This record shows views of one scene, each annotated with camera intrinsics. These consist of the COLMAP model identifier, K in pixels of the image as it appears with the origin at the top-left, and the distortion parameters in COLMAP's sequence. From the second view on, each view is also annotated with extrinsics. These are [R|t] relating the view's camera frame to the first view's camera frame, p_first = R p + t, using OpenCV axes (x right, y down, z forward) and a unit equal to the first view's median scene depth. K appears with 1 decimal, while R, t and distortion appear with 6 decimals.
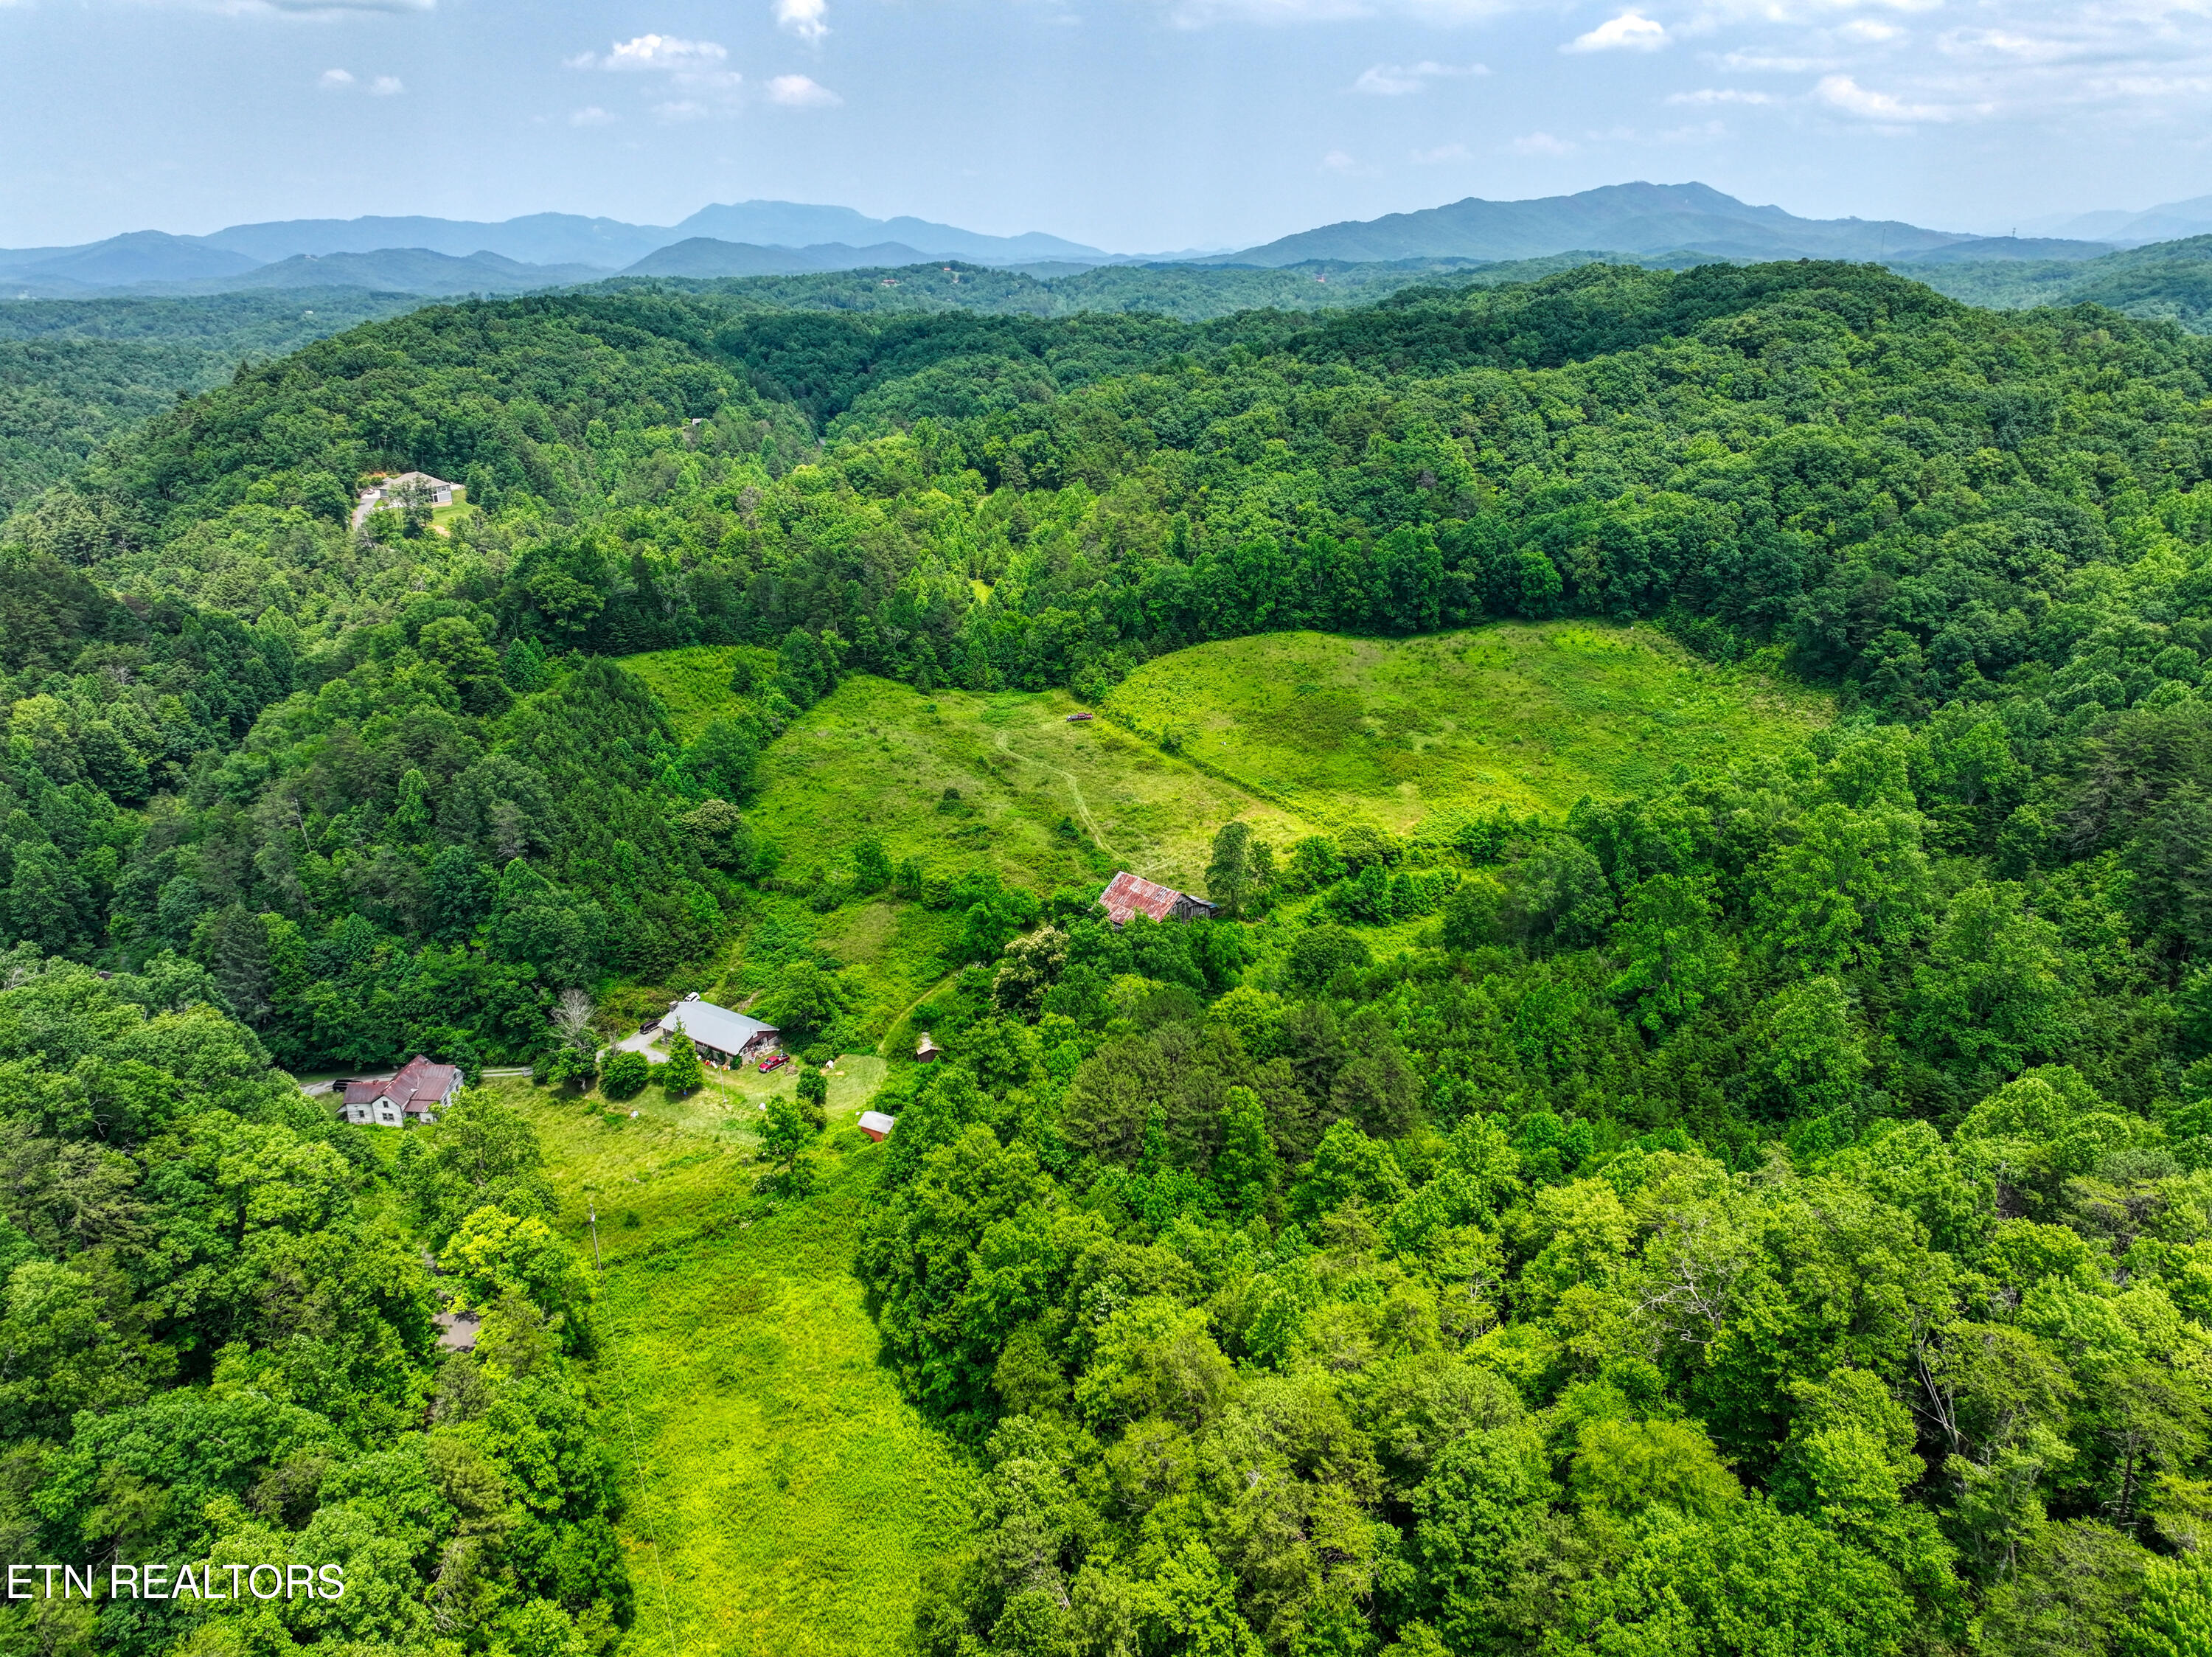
lens RADIAL K [[1550.2, 0, 1109.2], [0, 1550.2, 824.0], [0, 0, 1]] dist [0.003949, 0.008396]
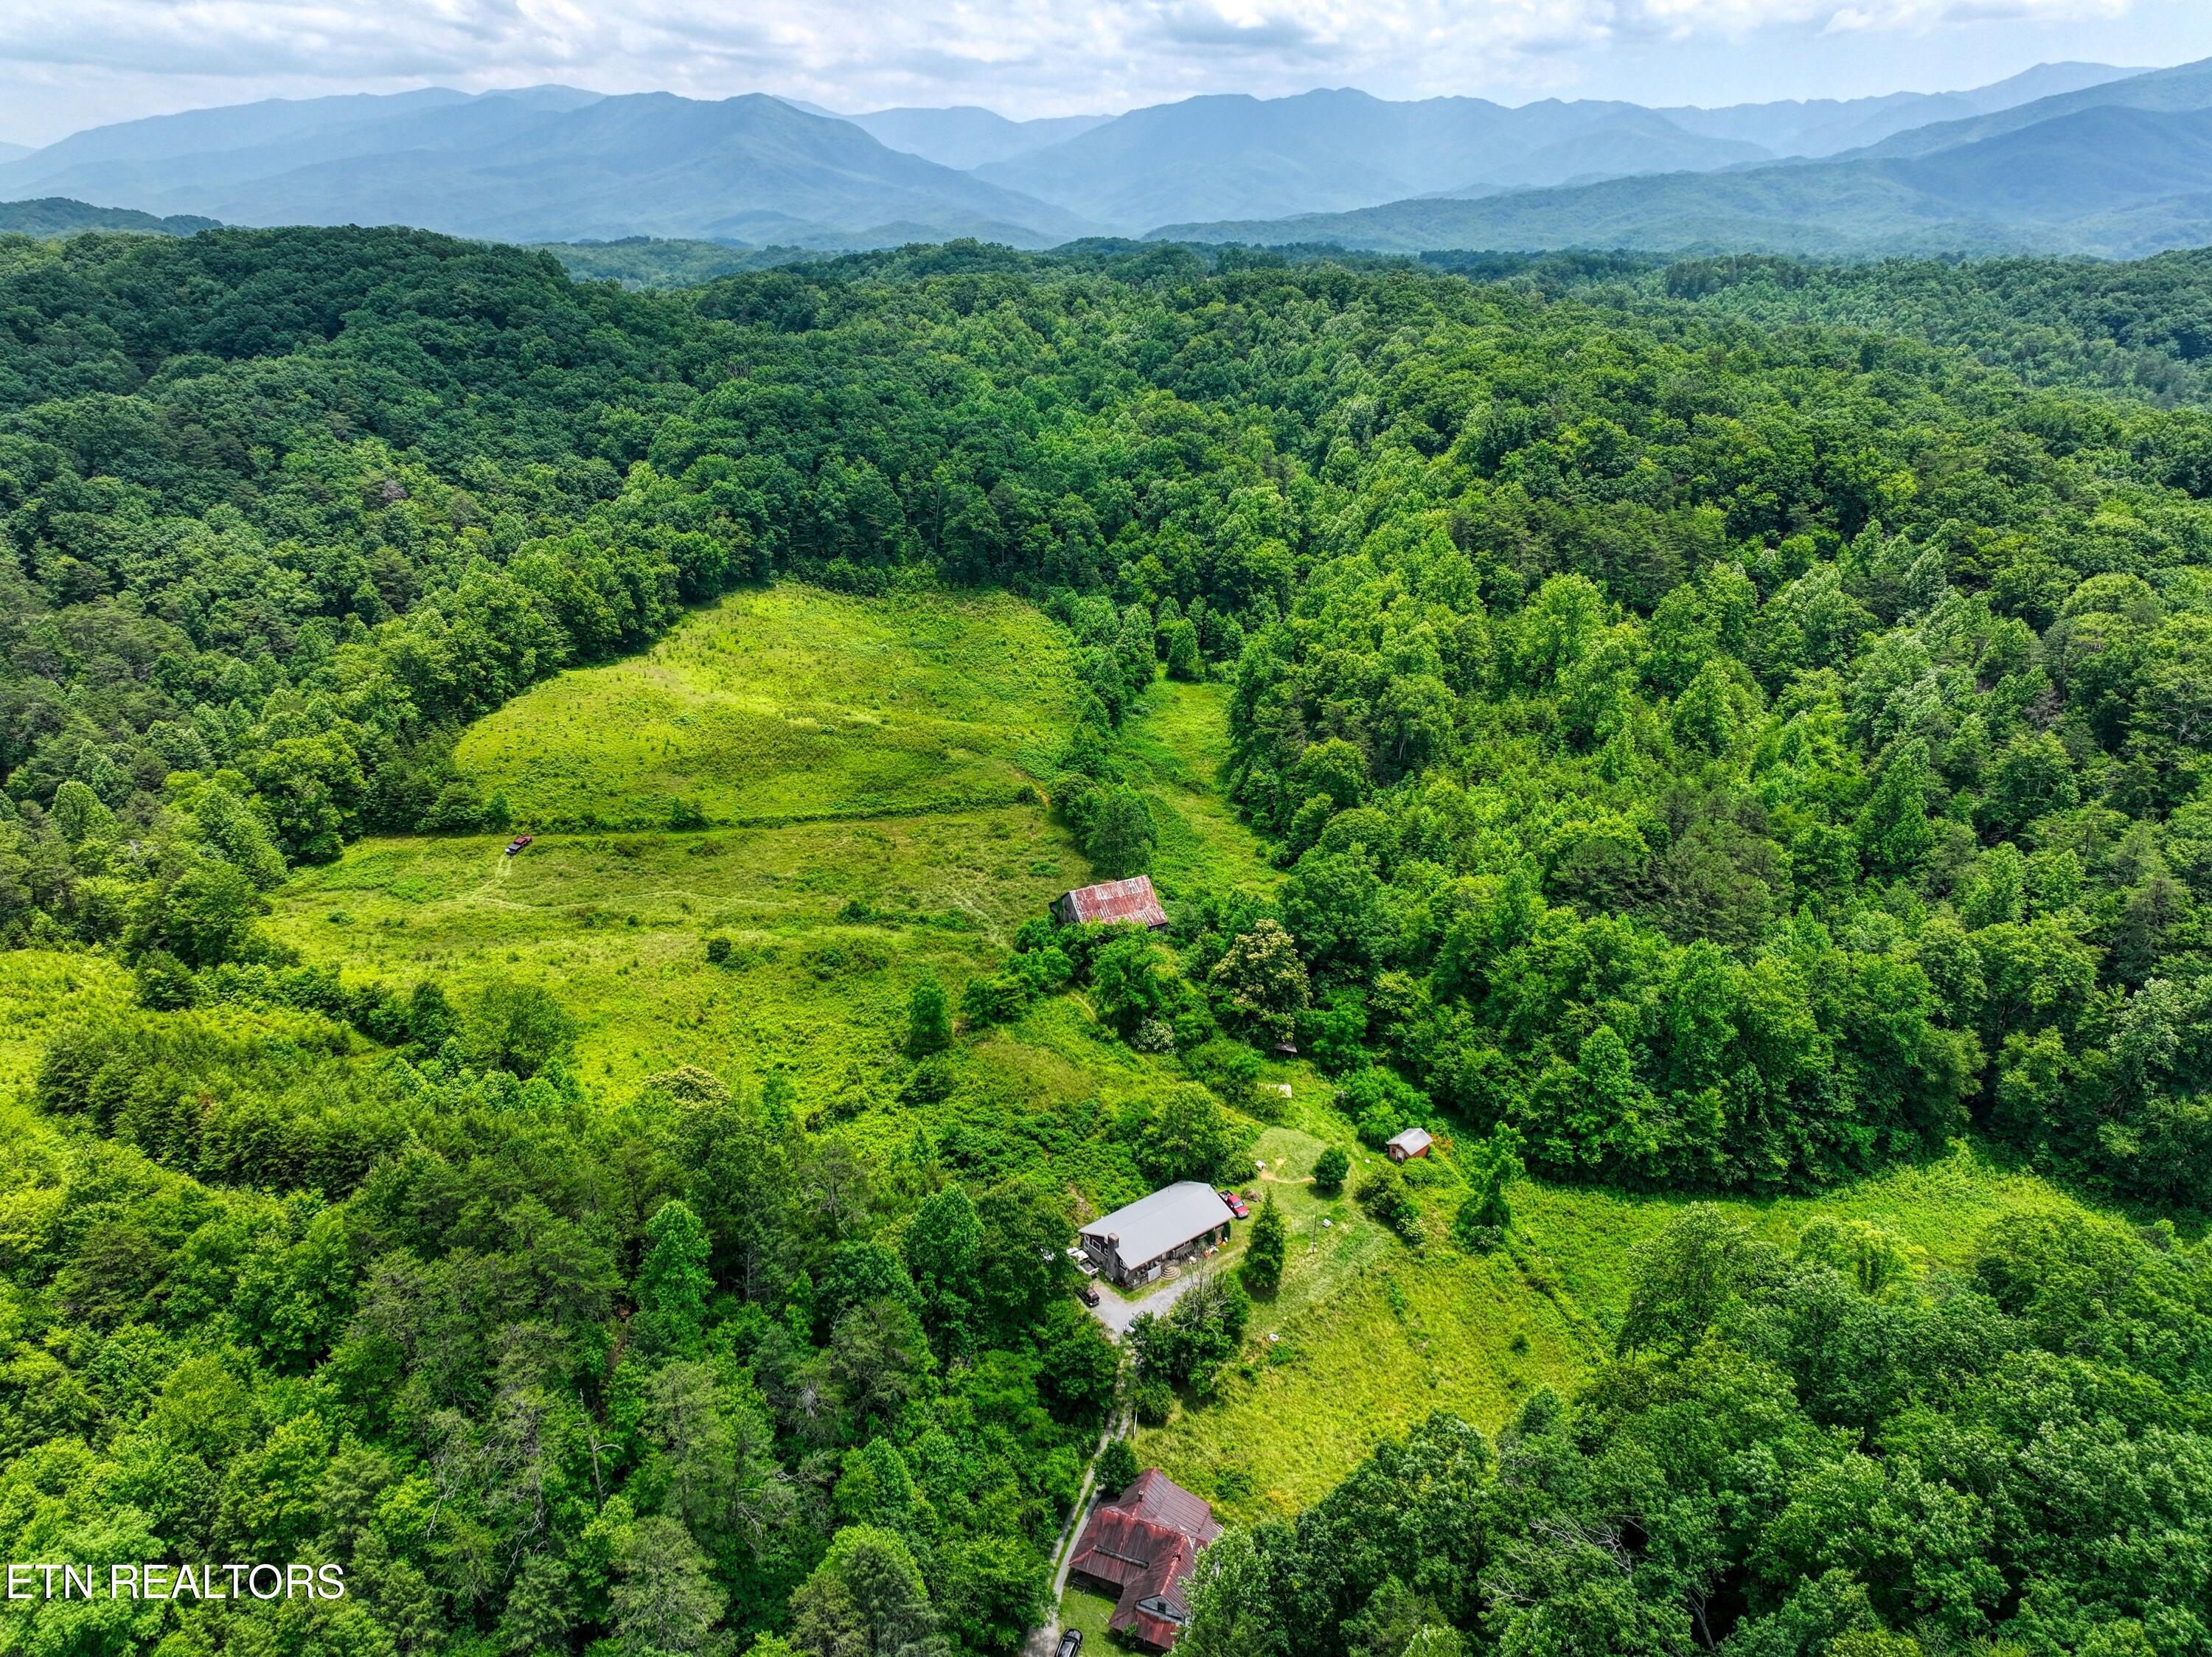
lens RADIAL K [[1551.0, 0, 1108.6], [0, 1551.0, 823.6], [0, 0, 1]] dist [-0.002068, 0.018517]
pose [[0.307500, -0.341449, 0.888176, -0.565600], [0.325514, 0.914833, 0.239000, -0.157282], [-0.894139, 0.215621, 0.392458, 0.436158]]
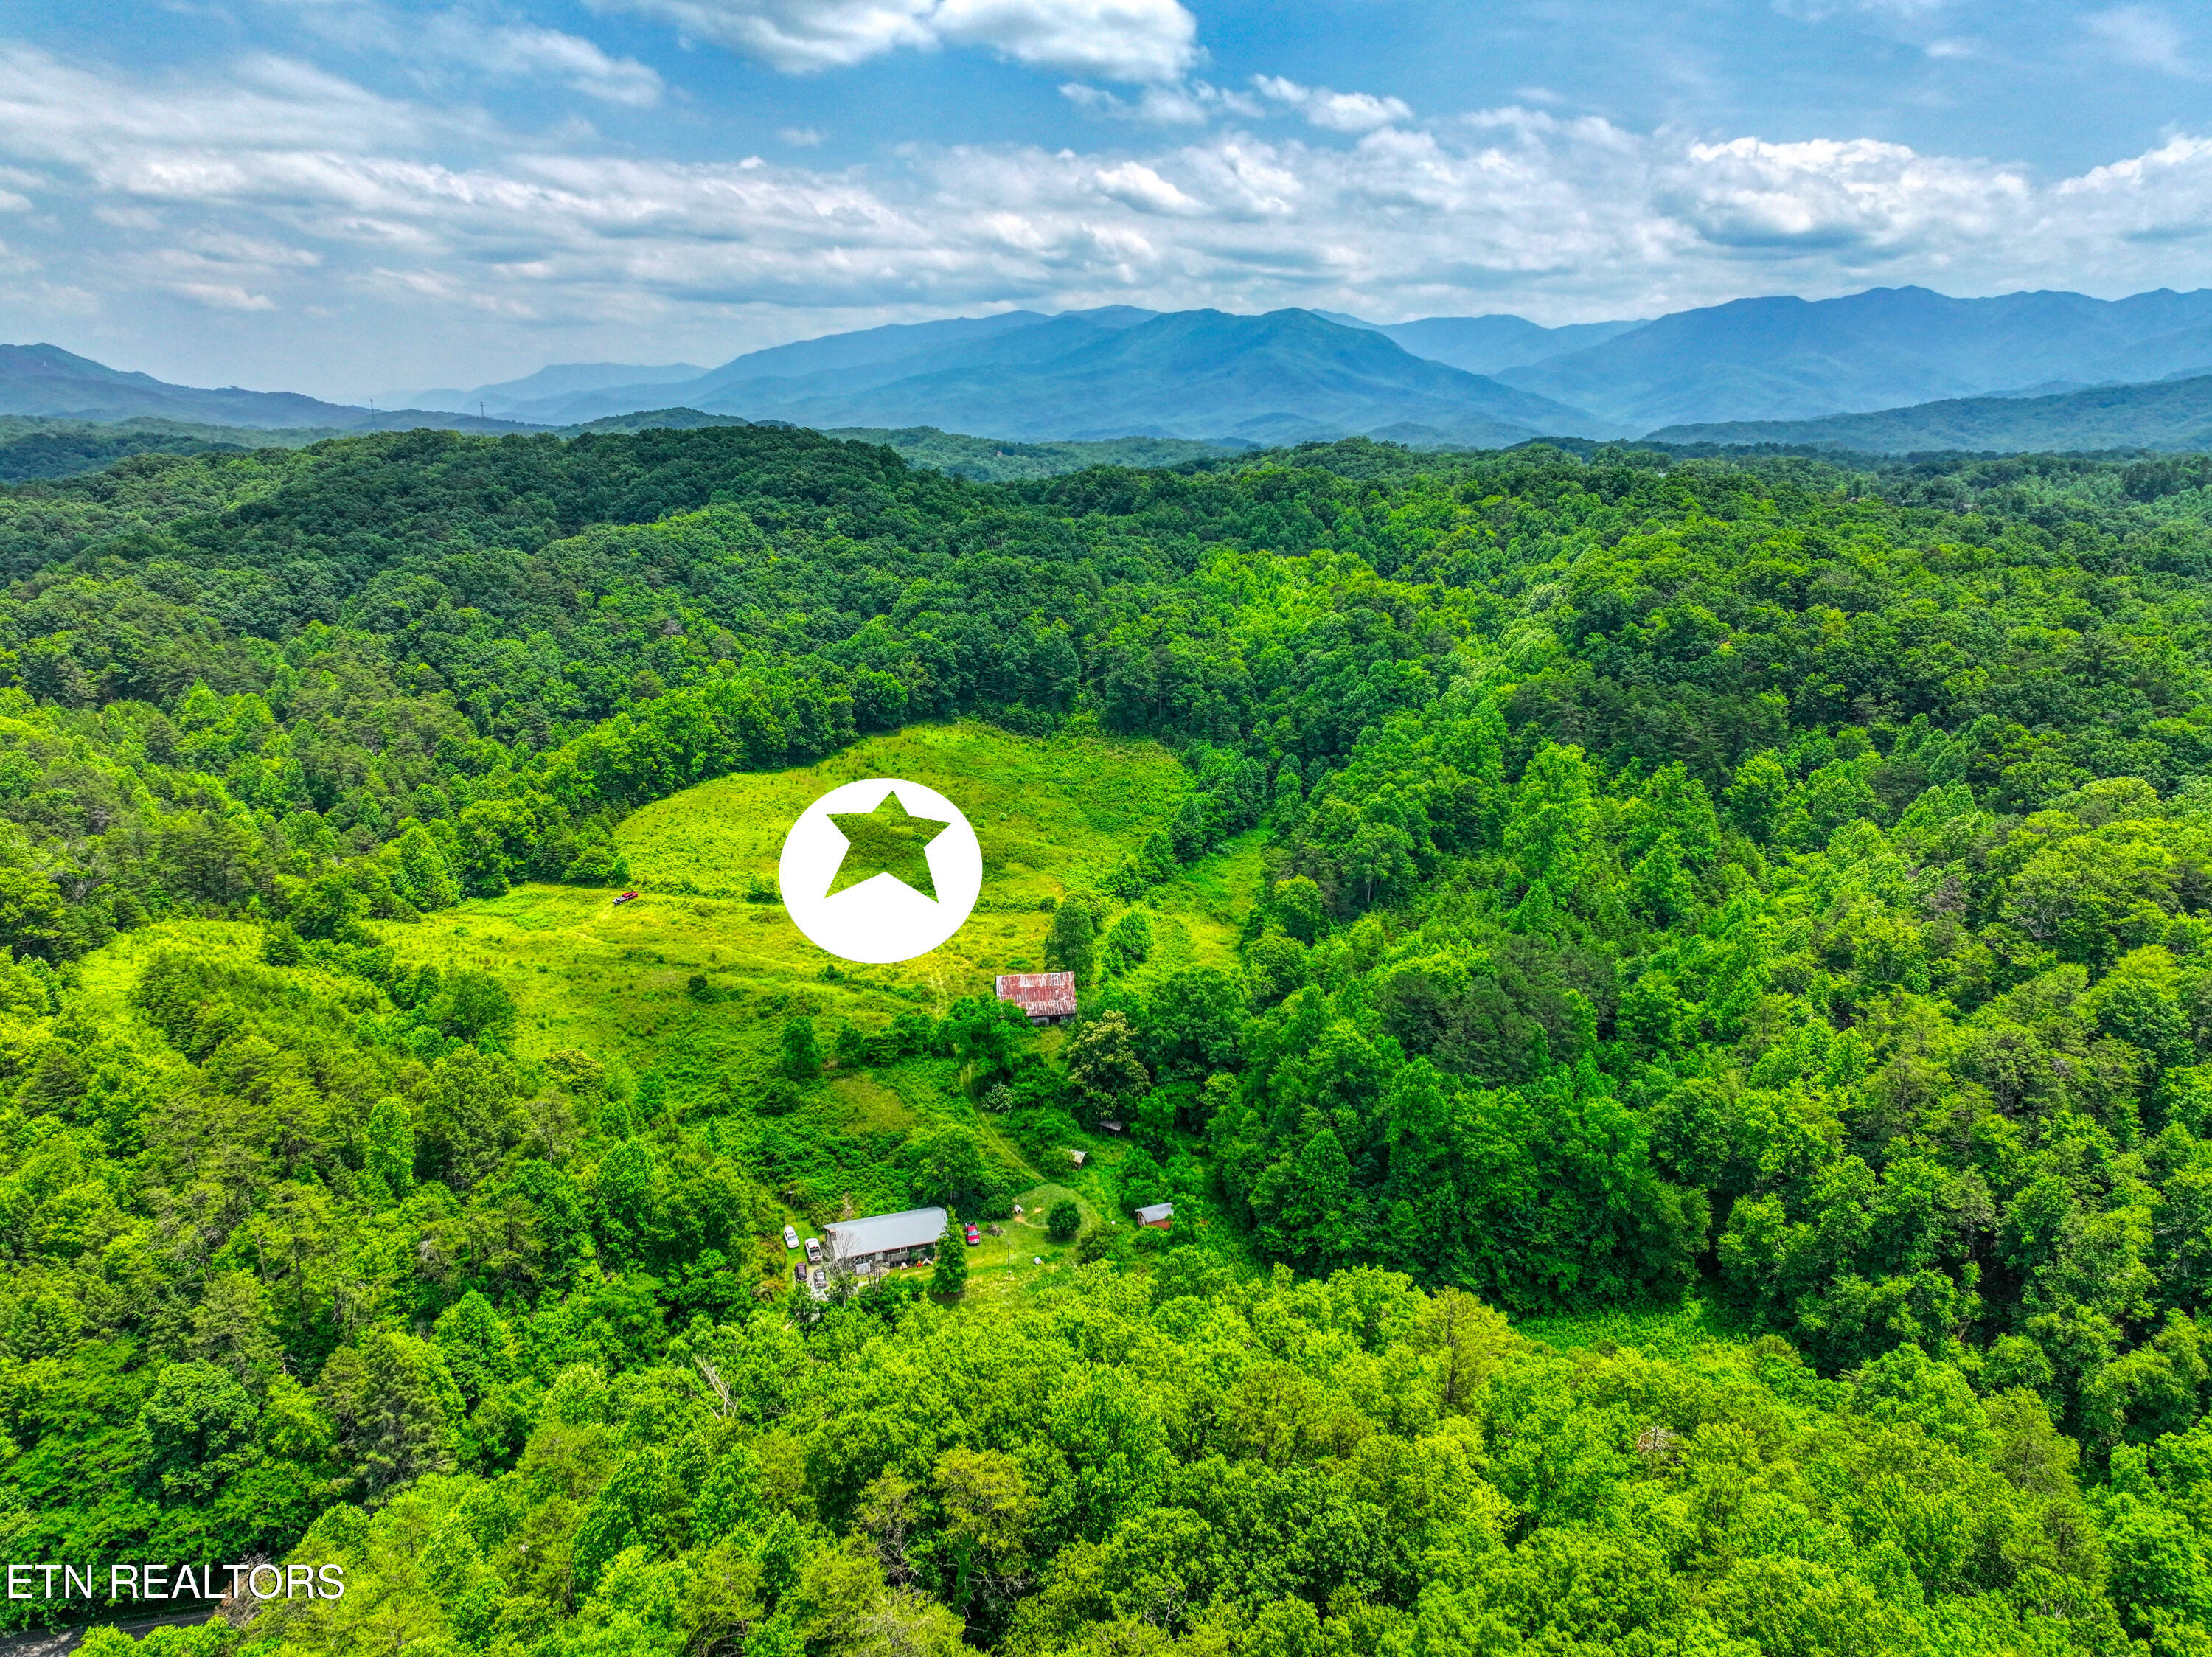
lens RADIAL K [[1551.0, 0, 1108.6], [0, 1551.0, 823.6], [0, 0, 1]] dist [-0.002068, 0.018517]
pose [[0.595225, -0.198139, 0.778748, -0.540330], [0.274389, 0.960990, 0.034782, -0.061845], [-0.755260, 0.192977, 0.626372, 0.182354]]
